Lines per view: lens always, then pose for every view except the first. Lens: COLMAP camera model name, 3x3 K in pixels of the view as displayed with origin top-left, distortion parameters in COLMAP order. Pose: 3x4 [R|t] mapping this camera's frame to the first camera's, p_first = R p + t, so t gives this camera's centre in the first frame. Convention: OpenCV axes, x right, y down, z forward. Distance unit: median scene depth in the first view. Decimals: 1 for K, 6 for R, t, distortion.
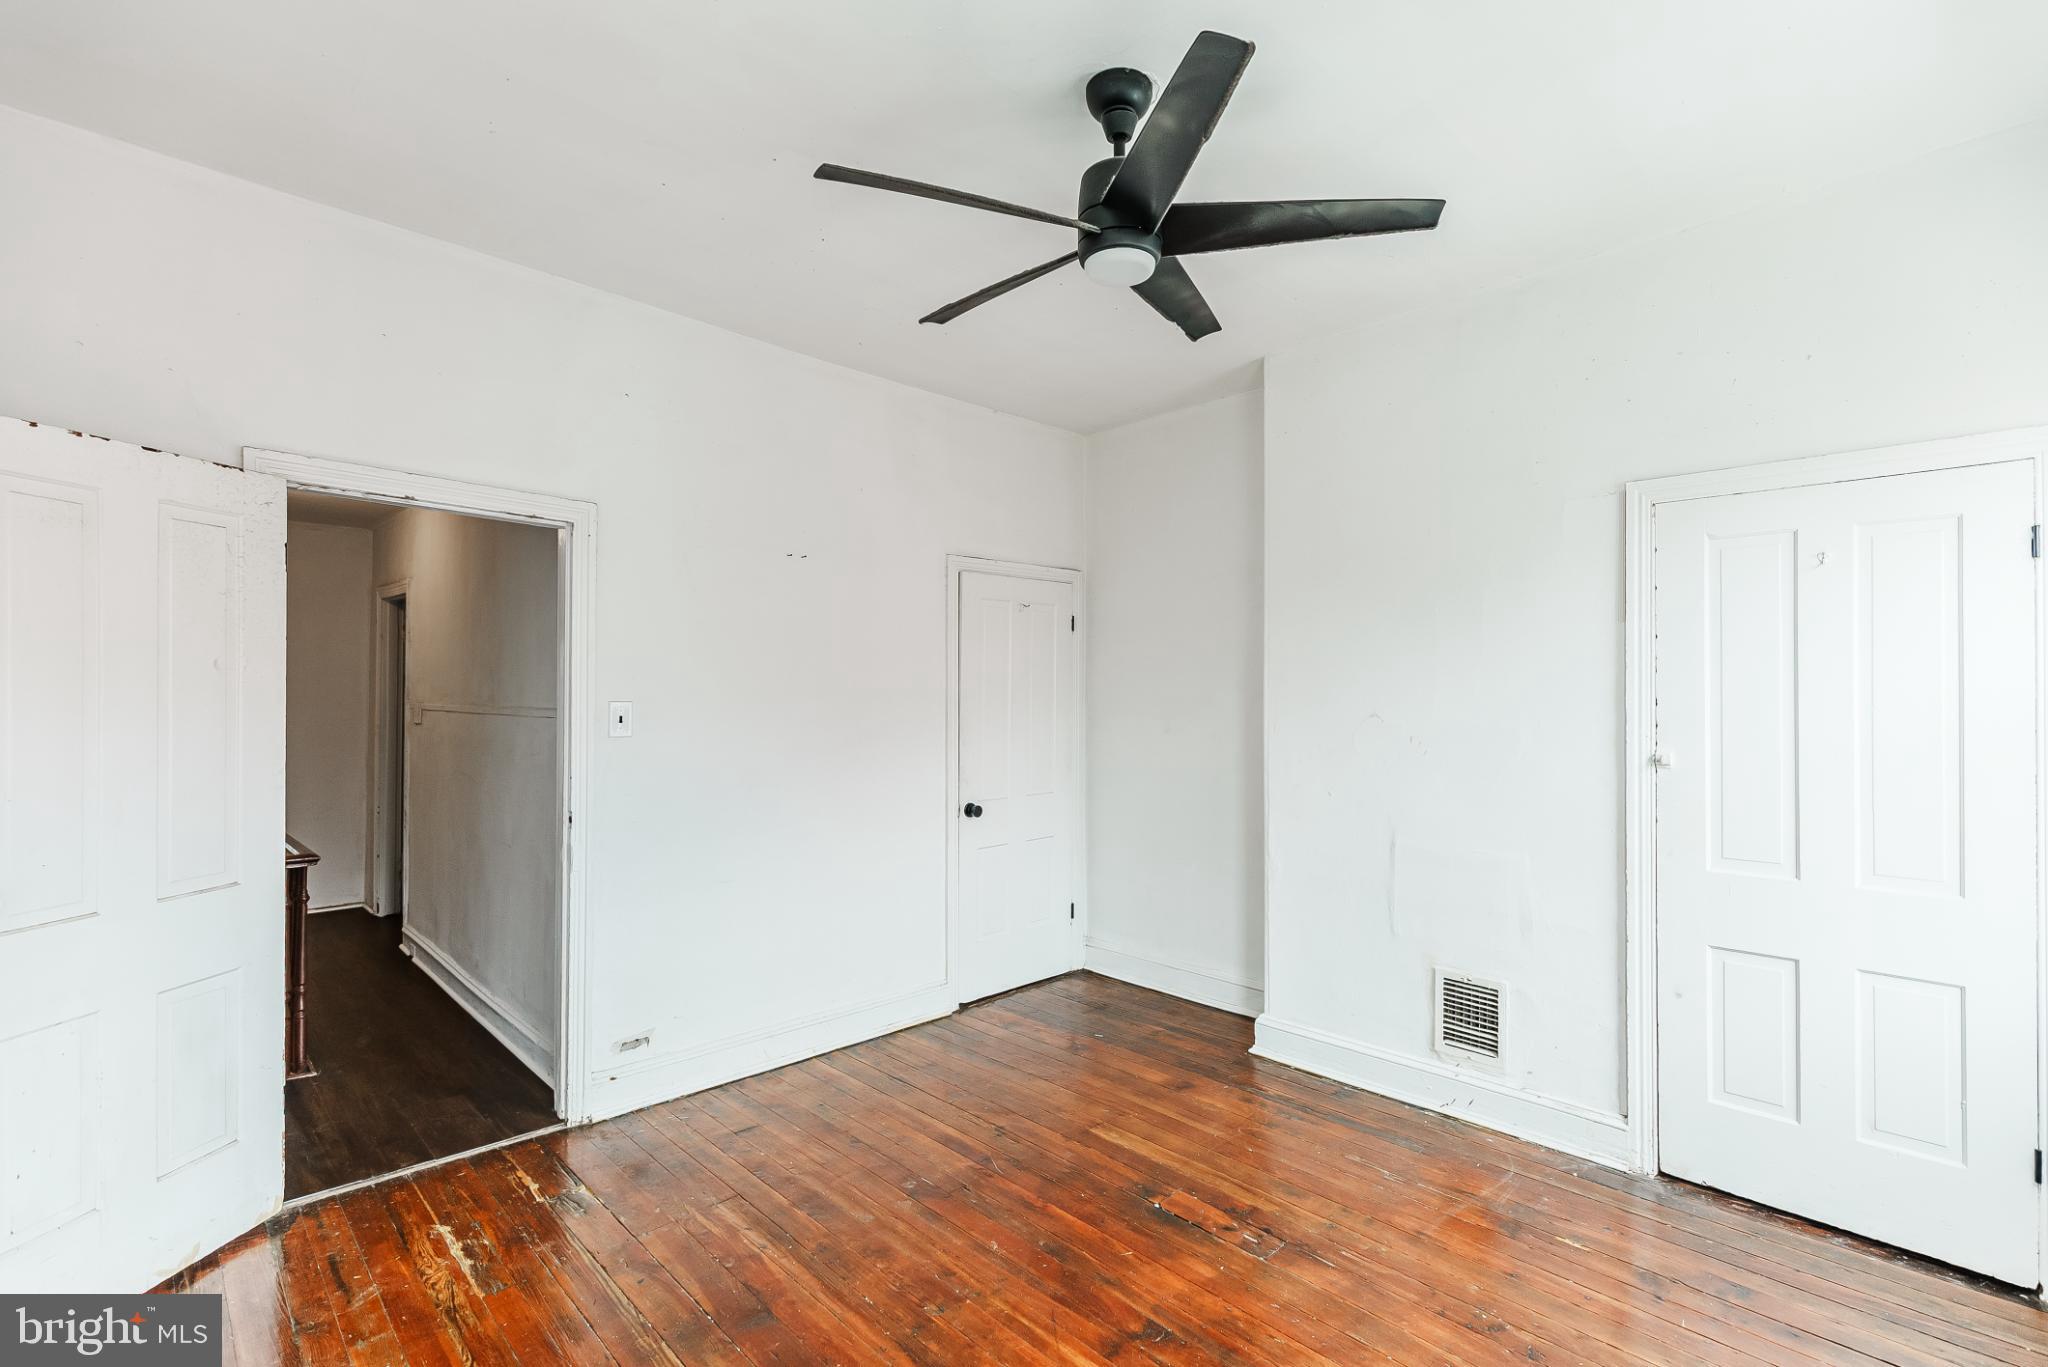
lens RADIAL K [[931.6, 0, 1031.9], [0, 931.6, 684.1], [0, 0, 1]] dist [0.004631, -0.000914]
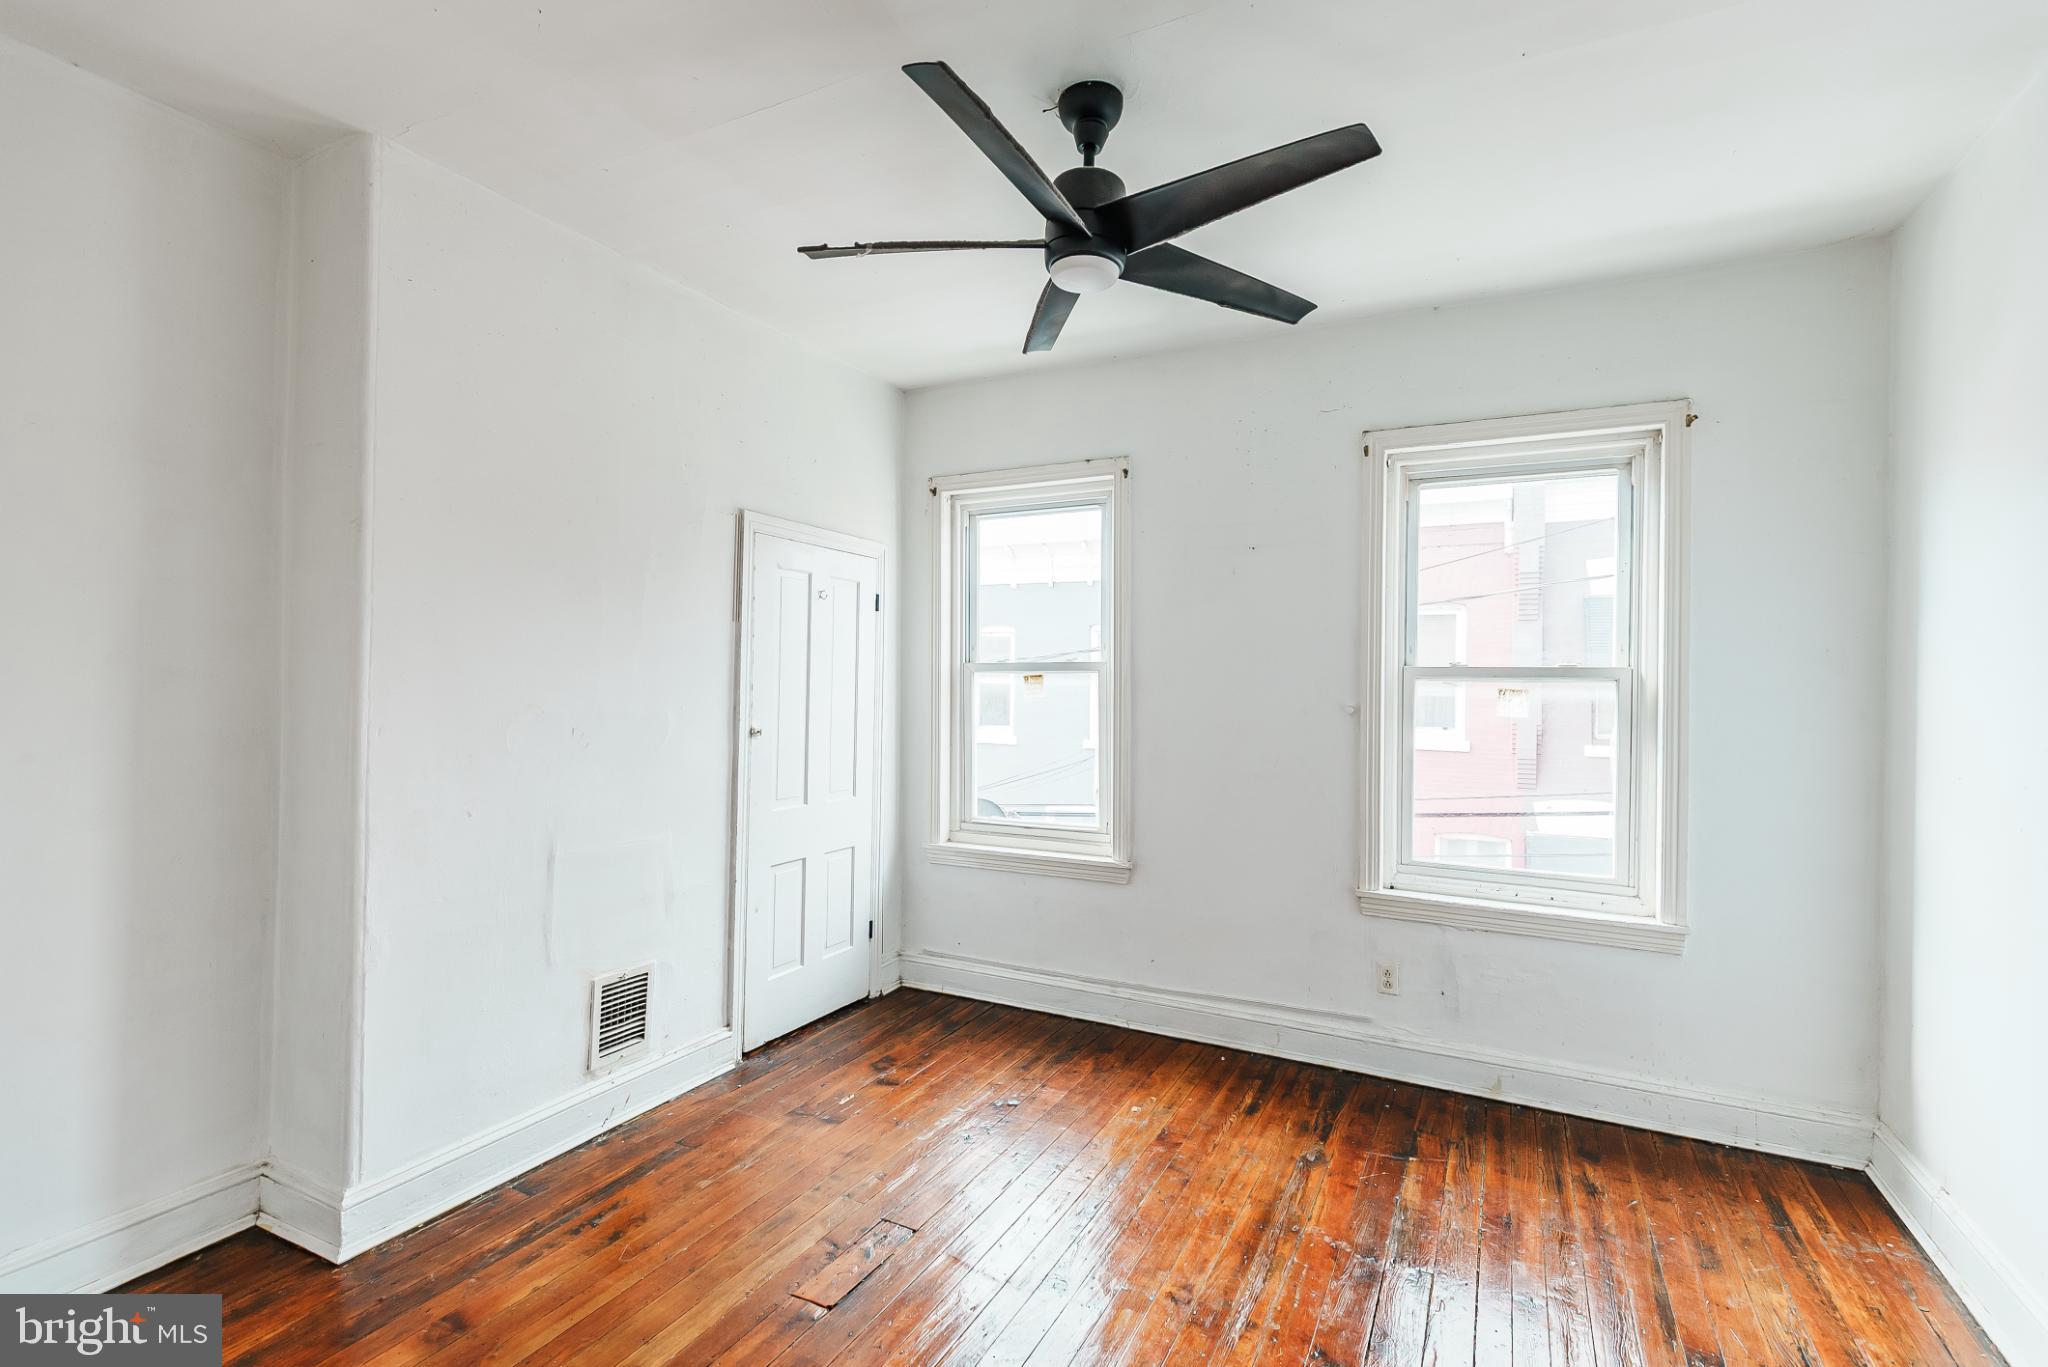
lens RADIAL K [[931.6, 0, 1031.9], [0, 931.6, 684.1], [0, 0, 1]] dist [0.004631, -0.000914]
pose [[-0.331451, -0.006043, 0.943453, -0.581708], [-0.026647, 0.999641, -0.002959, 0.007419], [-0.943096, -0.026121, -0.331493, 0.934764]]
